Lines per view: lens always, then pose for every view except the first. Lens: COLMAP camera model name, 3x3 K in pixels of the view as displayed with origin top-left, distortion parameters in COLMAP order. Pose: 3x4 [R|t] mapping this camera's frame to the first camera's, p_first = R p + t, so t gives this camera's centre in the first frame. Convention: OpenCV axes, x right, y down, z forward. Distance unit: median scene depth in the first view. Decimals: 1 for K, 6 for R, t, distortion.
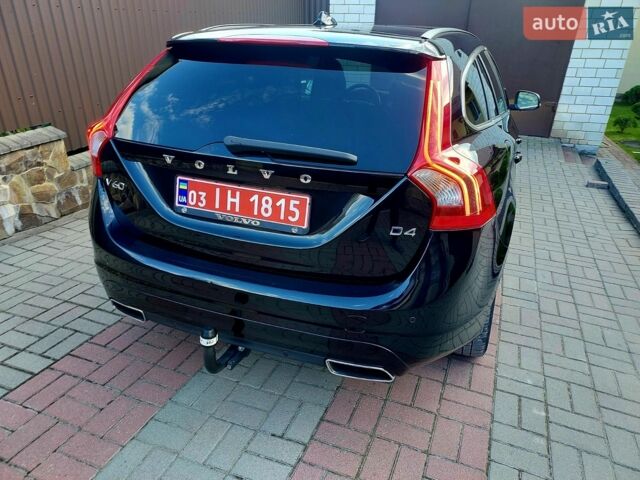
lens RADIAL K [[442.5, 0, 320.2], [0, 442.5, 239.0], [0, 0, 1]] dist [0.045019, 0.000339]
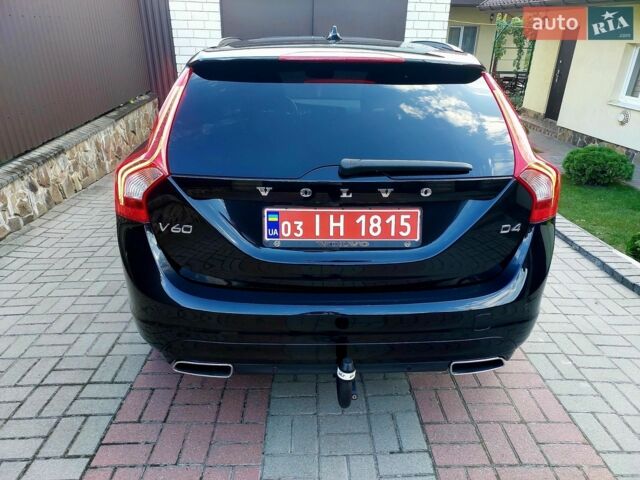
lens RADIAL K [[442.5, 0, 320.1], [0, 442.5, 241.9], [0, 0, 1]] dist [0.045019, 0.000339]
pose [[0.924416, -0.166459, 0.343142, -0.561281], [0.167926, 0.985466, 0.025661, -0.080946], [-0.342426, 0.033901, 0.938933, 0.115928]]
